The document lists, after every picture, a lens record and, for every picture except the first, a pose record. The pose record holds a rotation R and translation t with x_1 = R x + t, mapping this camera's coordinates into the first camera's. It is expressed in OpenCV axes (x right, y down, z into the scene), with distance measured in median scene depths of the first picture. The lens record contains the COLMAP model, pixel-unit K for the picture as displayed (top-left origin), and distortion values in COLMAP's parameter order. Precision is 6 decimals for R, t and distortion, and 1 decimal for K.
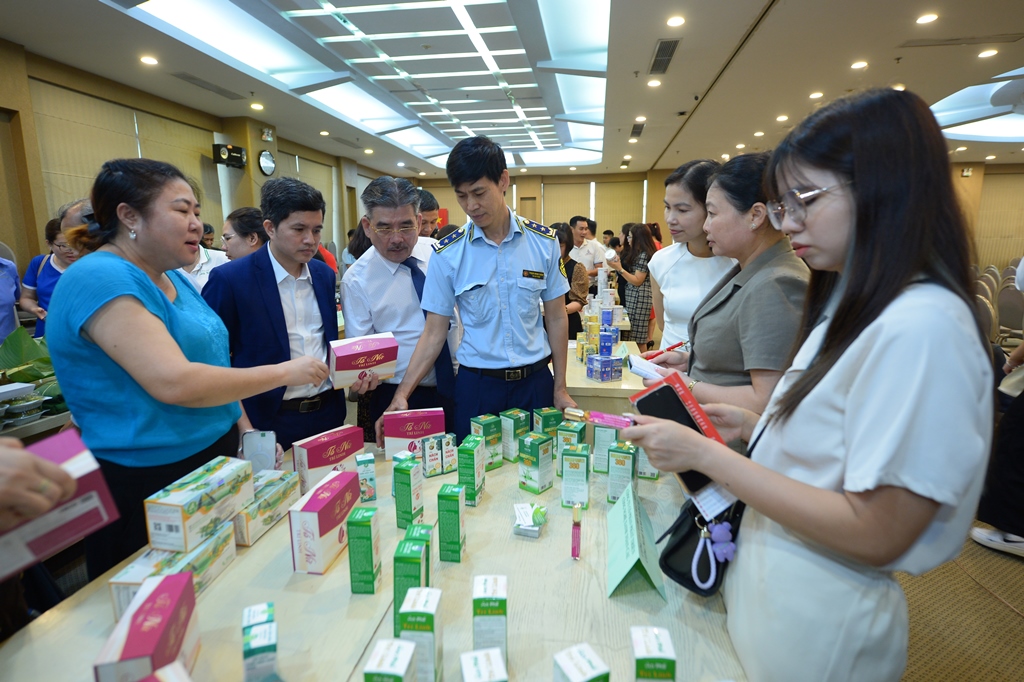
lens RADIAL K [[525.1, 0, 512.0], [0, 525.1, 341.0], [0, 0, 1]] dist [-0.001768, -0.000446]
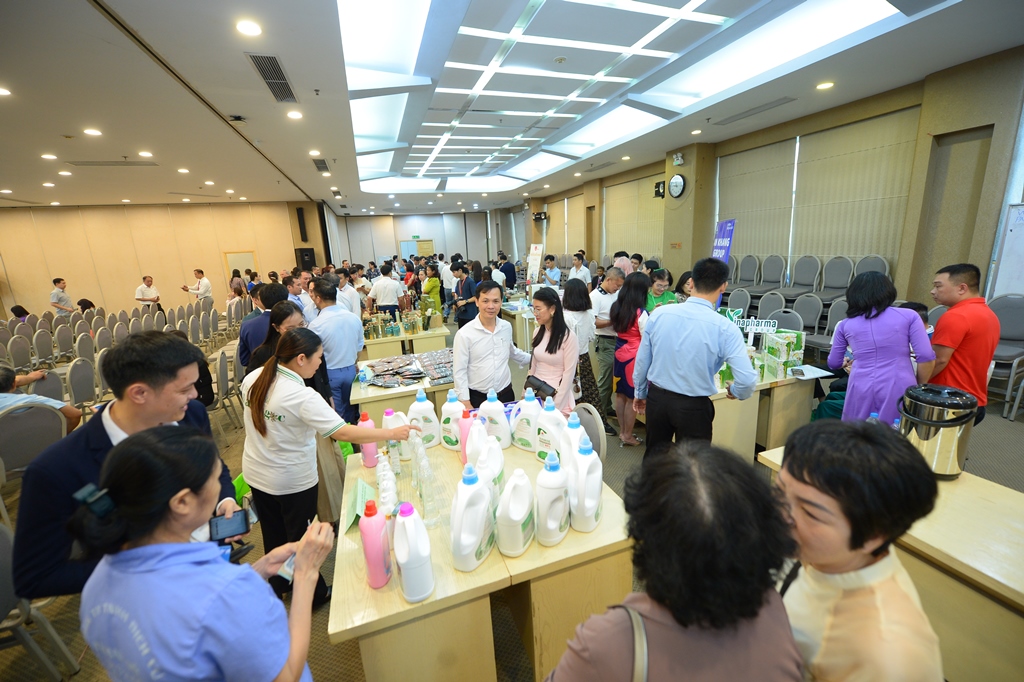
lens RADIAL K [[406.3, 0, 513.6], [0, 406.3, 337.2], [0, 0, 1]] dist [-0.006499, -0.000146]
pose [[-0.877496, 0.157114, -0.453119, 0.297766], [-0.029320, 0.925473, 0.377676, -0.385774], [0.478688, 0.344695, -0.807492, 1.770803]]
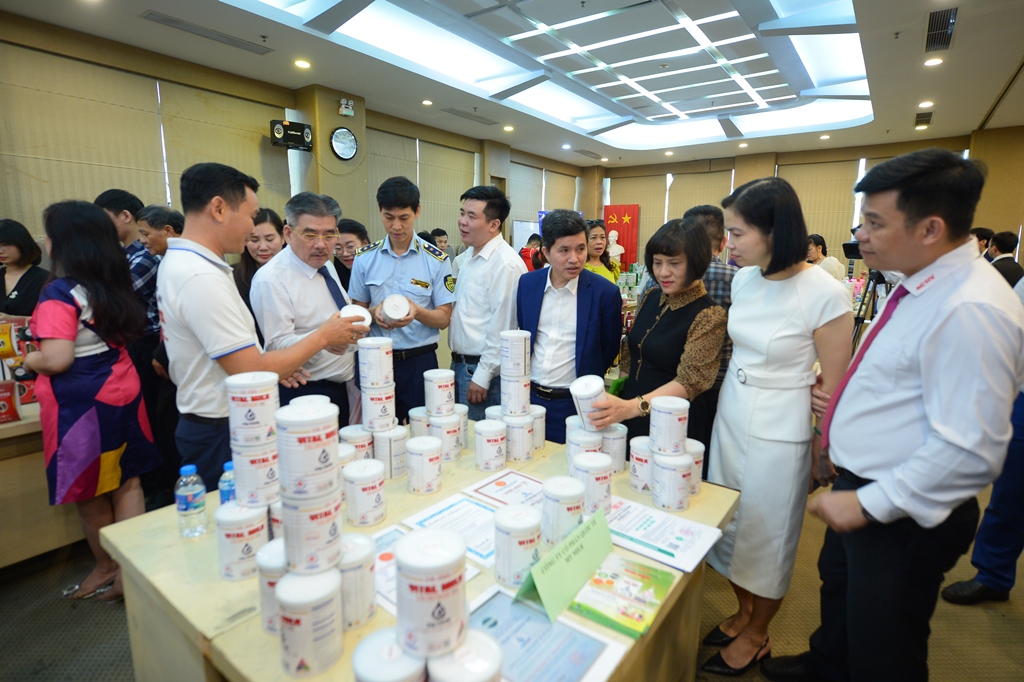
lens RADIAL K [[525.1, 0, 512.0], [0, 525.1, 341.0], [0, 0, 1]] dist [-0.001768, -0.000446]
pose [[0.890935, 0.094407, -0.444210, 0.147011], [-0.097448, 0.995111, 0.016041, -0.087638], [0.443553, 0.028996, 0.895779, 0.446670]]
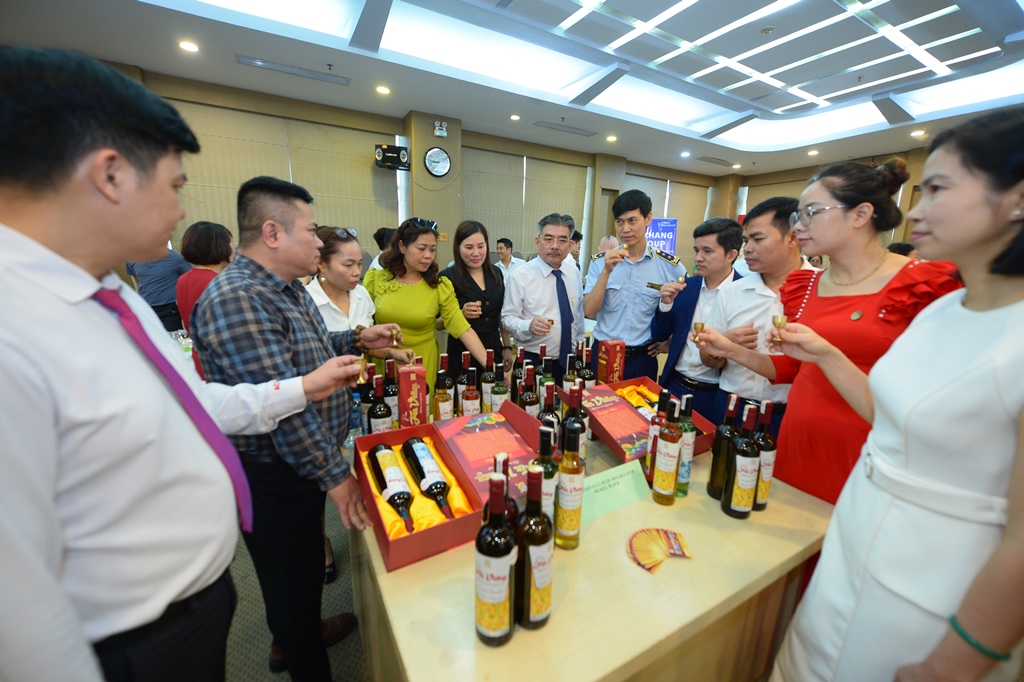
lens RADIAL K [[406.3, 0, 513.6], [0, 406.3, 337.2], [0, 0, 1]] dist [-0.006499, -0.000146]
pose [[0.629569, 0.170453, -0.758017, 0.203296], [-0.163515, 0.982855, 0.085205, -0.136116], [0.759543, 0.070305, 0.646646, 0.726342]]
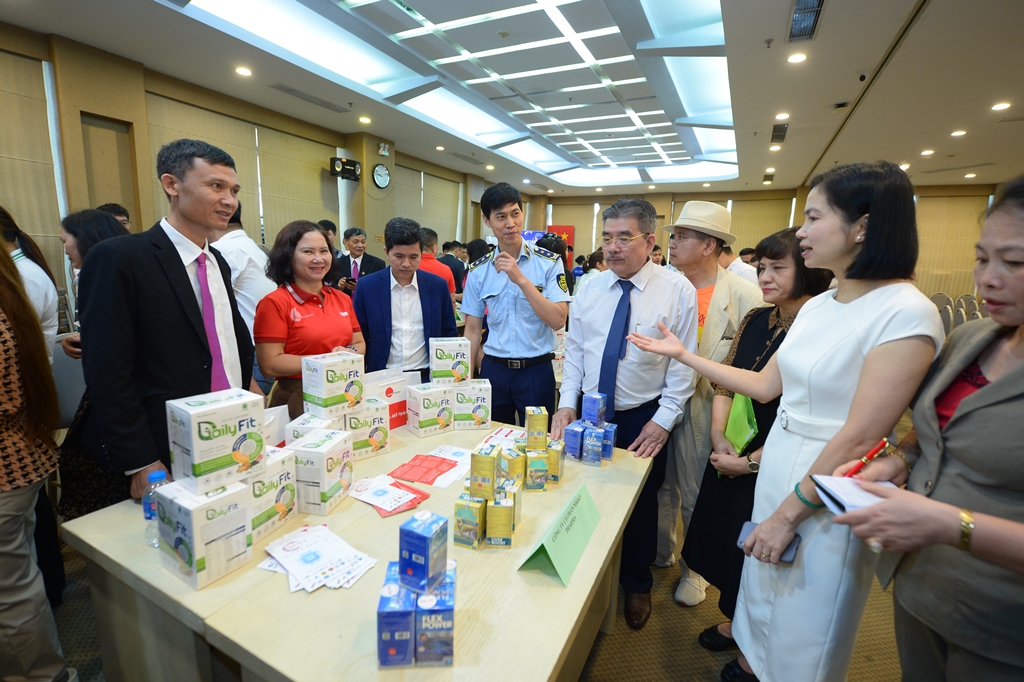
lens RADIAL K [[459.2, 0, 510.5], [0, 459.2, 338.1], [0, 0, 1]] dist [-0.001332, -0.000175]
pose [[0.949784, 0.092718, -0.298855, 0.095469], [-0.096482, 0.995332, 0.002169, -0.043766], [0.297661, 0.026774, 0.954296, 0.216990]]
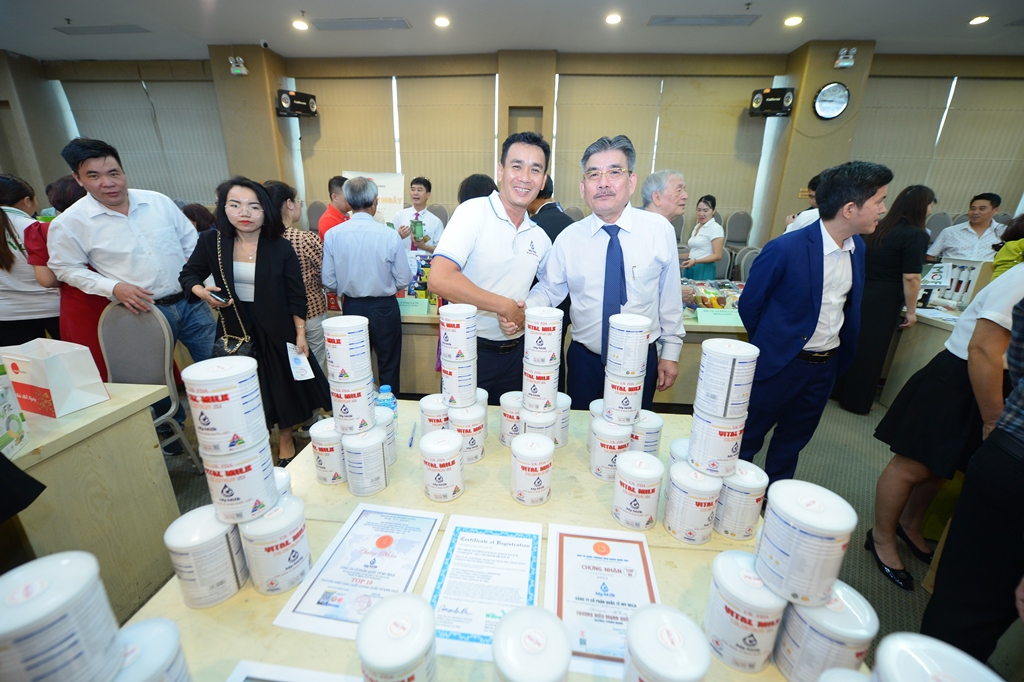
lens RADIAL K [[406.3, 0, 513.6], [0, 406.3, 337.2], [0, 0, 1]] dist [-0.006499, -0.000146]
pose [[0.095380, 0.304850, -0.947612, 0.141695], [-0.196060, 0.939059, 0.282364, -0.107084], [0.975942, 0.158857, 0.149336, 0.572828]]
